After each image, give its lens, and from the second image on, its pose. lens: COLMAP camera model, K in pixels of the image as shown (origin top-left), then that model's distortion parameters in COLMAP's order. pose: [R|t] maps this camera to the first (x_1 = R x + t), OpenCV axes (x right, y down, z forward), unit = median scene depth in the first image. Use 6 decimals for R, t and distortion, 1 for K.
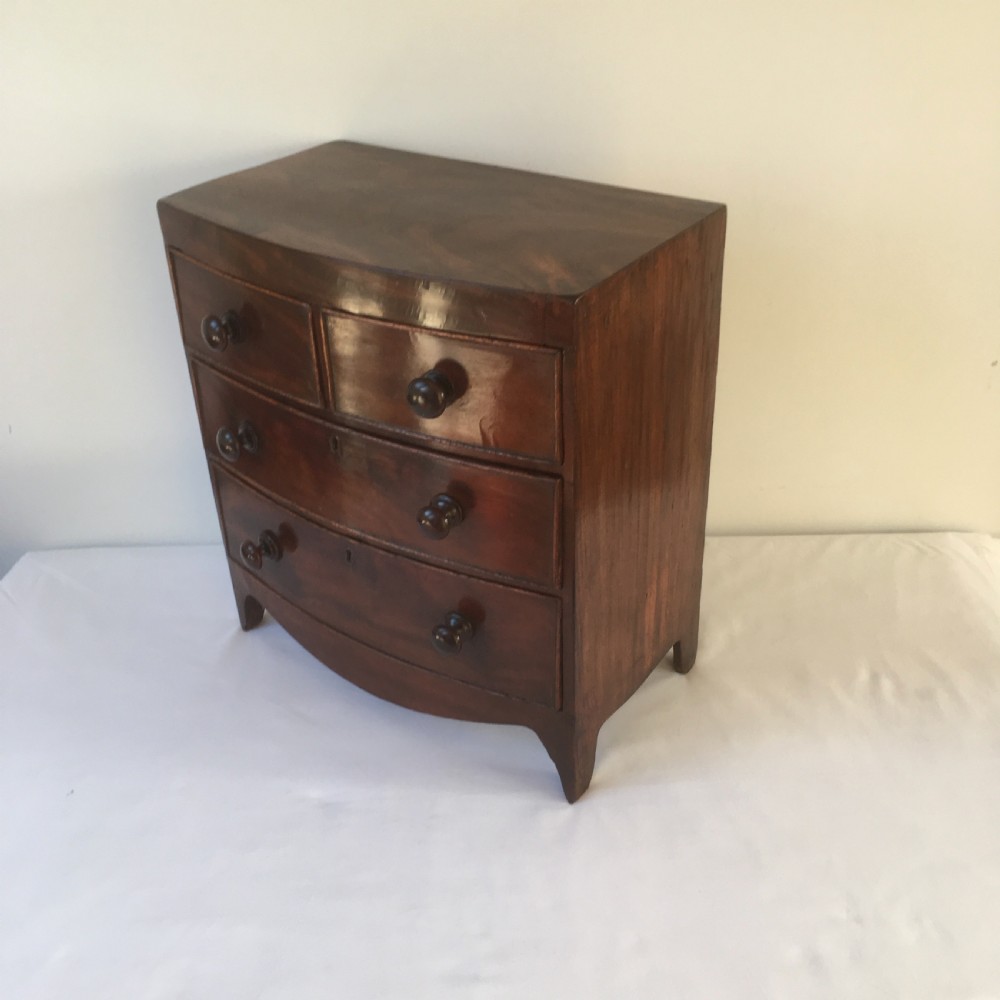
lens RADIAL K [[1138.0, 0, 500.0], [0, 1138.0, 500.0], [0, 0, 1]] dist [0.081353, 0.018373]
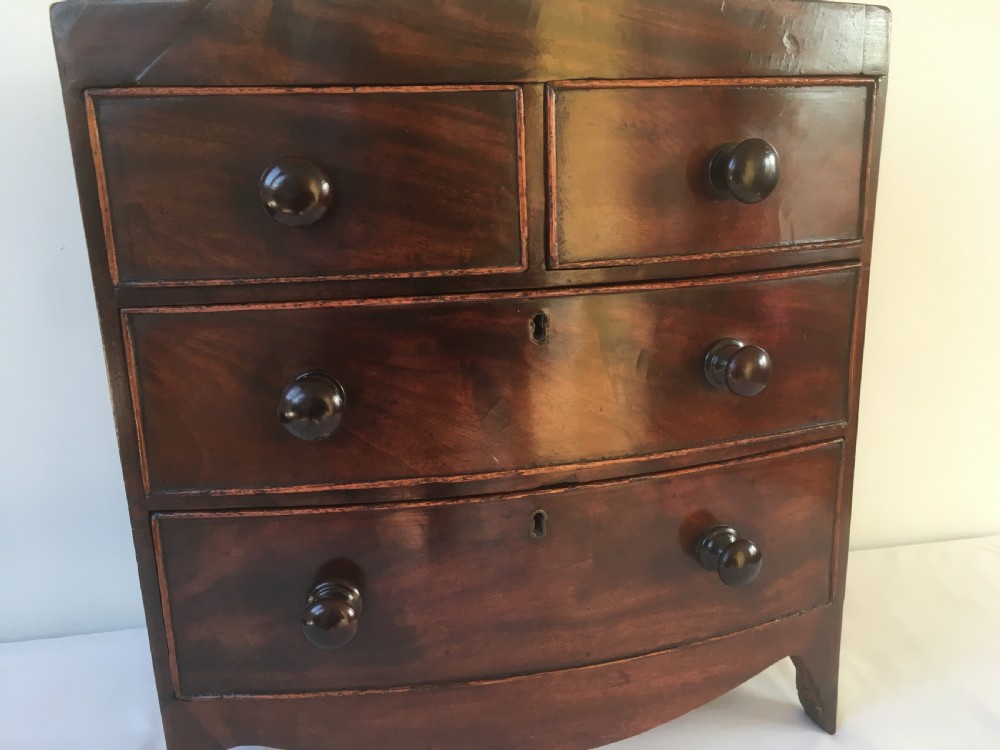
lens RADIAL K [[866.7, 0, 494.5], [0, 866.7, 376.2], [0, 0, 1]] dist [0.074935, -0.125336]
pose [[0.658630, -0.194206, 0.726973, -0.485616], [0.397295, 0.910230, -0.116784, 0.020509], [-0.639032, 0.365741, 0.676662, 0.653843]]
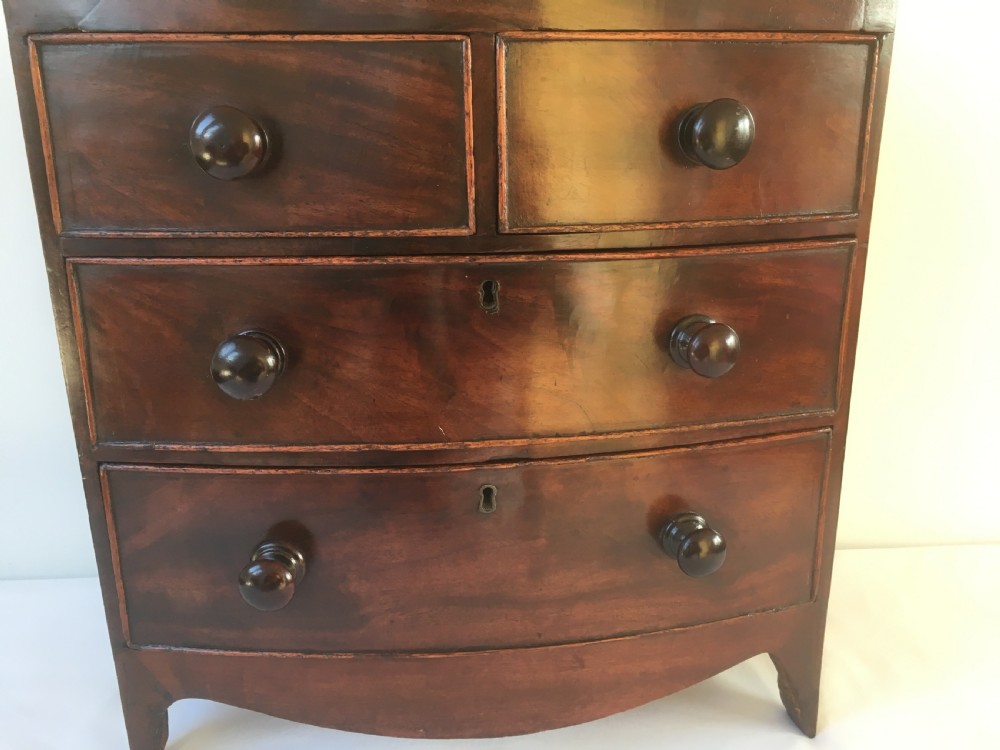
lens RADIAL K [[866.7, 0, 494.5], [0, 866.7, 376.2], [0, 0, 1]] dist [0.074935, -0.125336]
pose [[0.734666, -0.184294, 0.652918, -0.423804], [0.341172, 0.932212, -0.120760, 0.045008], [-0.586402, 0.311475, 0.747740, 0.623393]]
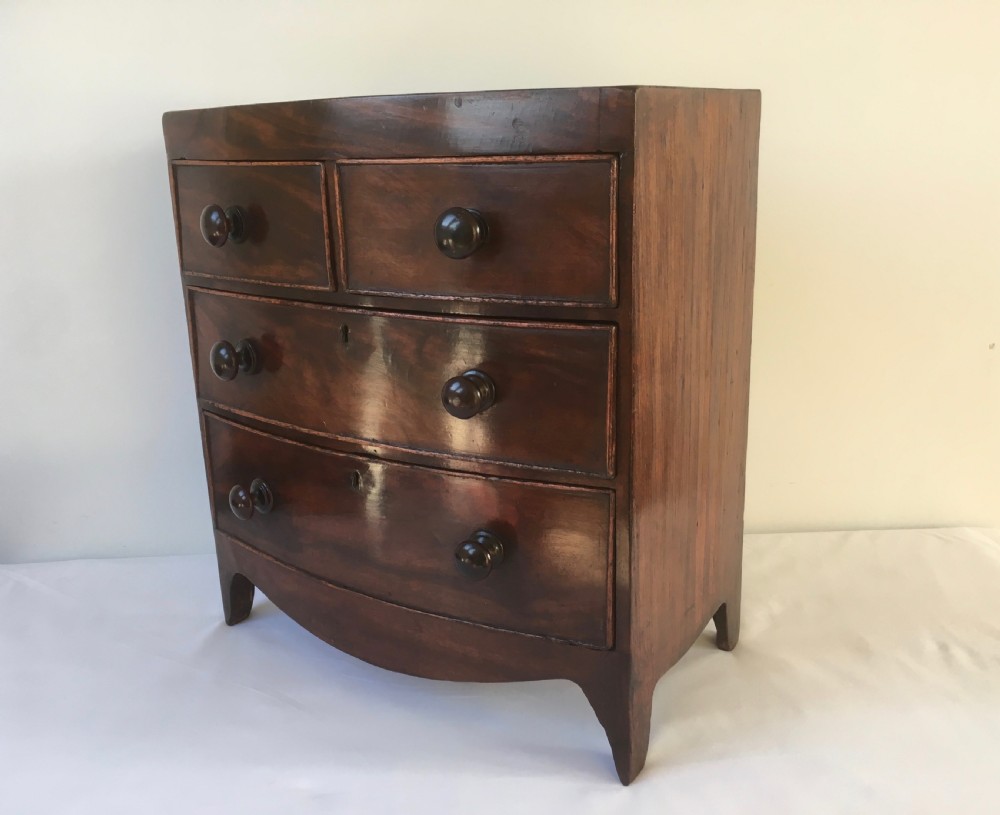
lens RADIAL K [[919.4, 0, 511.2], [0, 919.4, 405.1], [0, 0, 1]] dist [0.065924, -0.006792]
pose [[0.998528, -0.007423, 0.053721, -0.051978], [0.022179, 0.959852, -0.279627, 0.192097], [-0.049489, 0.280407, 0.958604, 0.305973]]
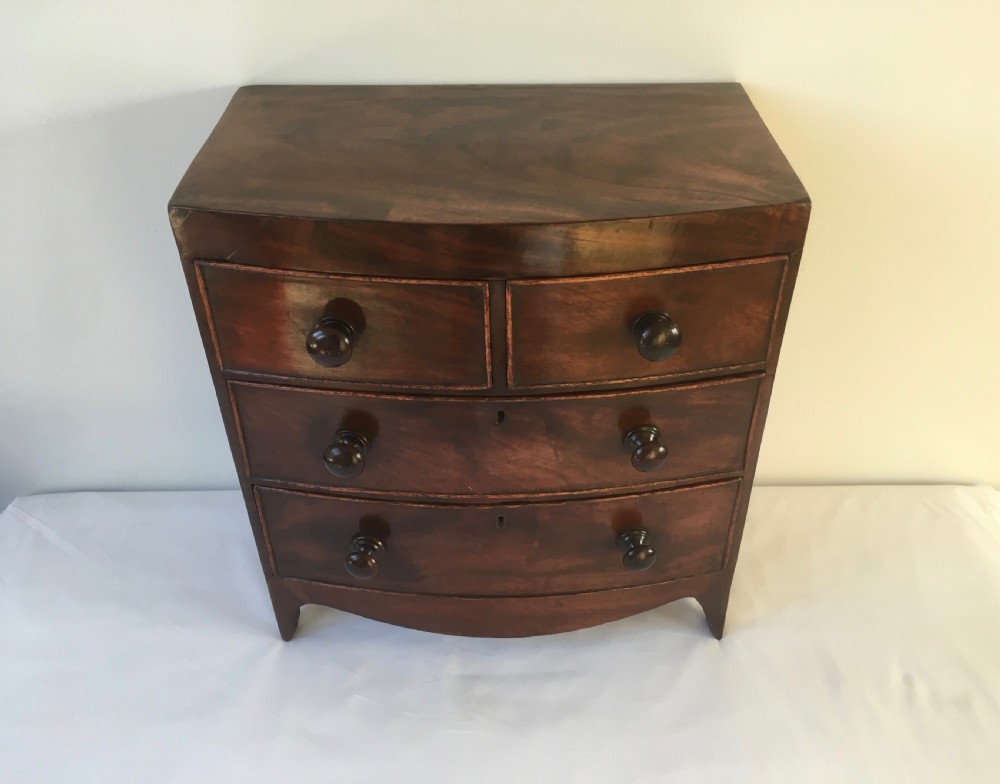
lens RADIAL K [[909.1, 0, 517.2], [0, 909.1, 395.2], [0, 0, 1]] dist [0.051375, -0.002030]
pose [[0.788761, -0.355859, 0.501219, -0.462847], [0.299362, 0.934538, 0.192409, -0.190627], [-0.536878, -0.001719, 0.843658, 0.352154]]
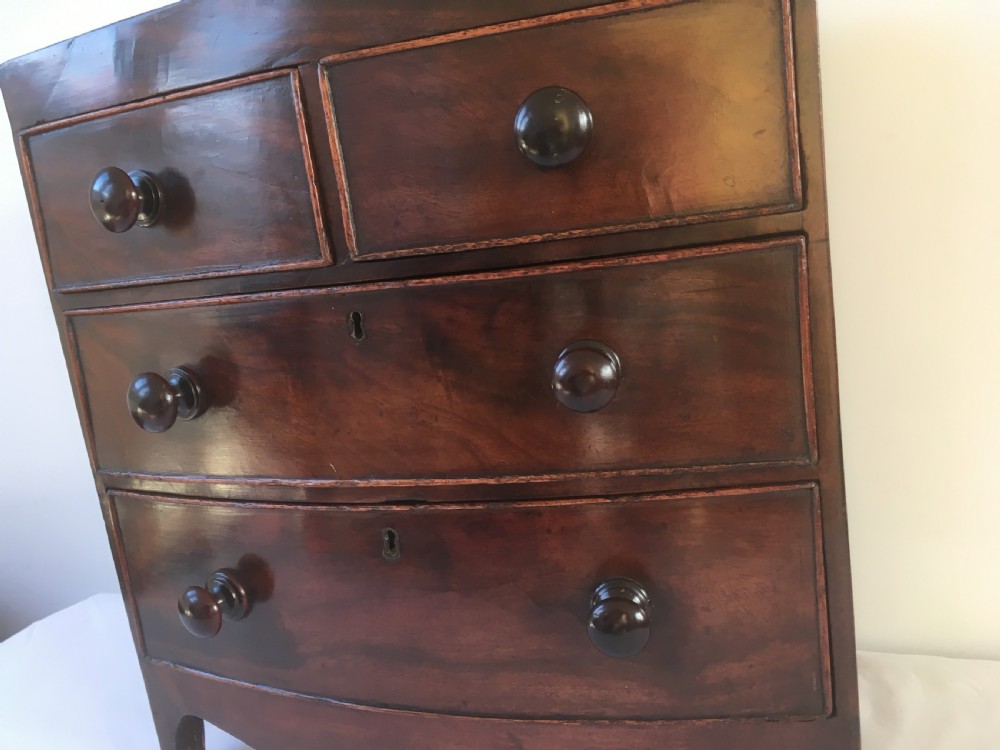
lens RADIAL K [[866.7, 0, 494.5], [0, 866.7, 376.2], [0, 0, 1]] dist [0.074935, -0.125336]
pose [[0.952532, -0.150584, 0.264590, -0.186404], [0.236163, 0.913946, -0.330045, 0.129936], [-0.192121, 0.376864, 0.906125, 0.553557]]
